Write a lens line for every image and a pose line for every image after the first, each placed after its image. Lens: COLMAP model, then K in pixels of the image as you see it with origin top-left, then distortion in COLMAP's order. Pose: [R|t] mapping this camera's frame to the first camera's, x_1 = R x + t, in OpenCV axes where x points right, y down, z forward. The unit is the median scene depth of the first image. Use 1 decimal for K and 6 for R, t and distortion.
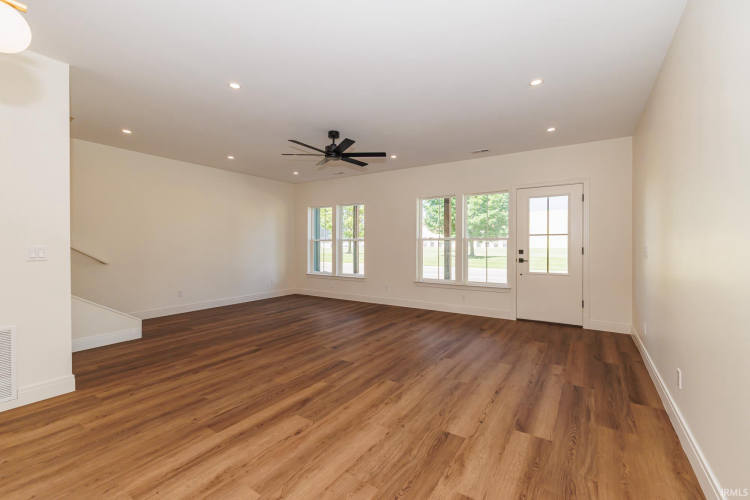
lens RADIAL K [[318.7, 0, 384.4], [0, 318.7, 251.6], [0, 0, 1]] dist [0.001549, -0.000026]
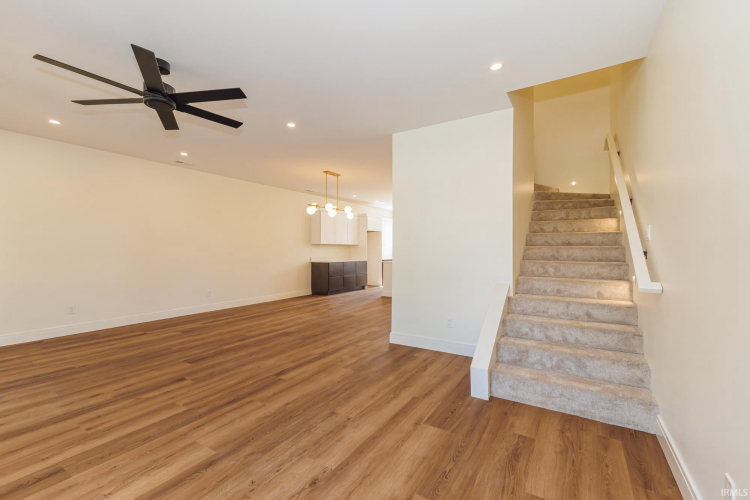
lens RADIAL K [[318.7, 0, 384.4], [0, 318.7, 251.6], [0, 0, 1]] dist [0.001549, -0.000026]
pose [[-0.999490, -0.002064, -0.031851, -0.713570], [-0.002939, 0.999619, 0.027443, -0.039715], [0.031782, 0.027523, -0.999116, 2.026776]]
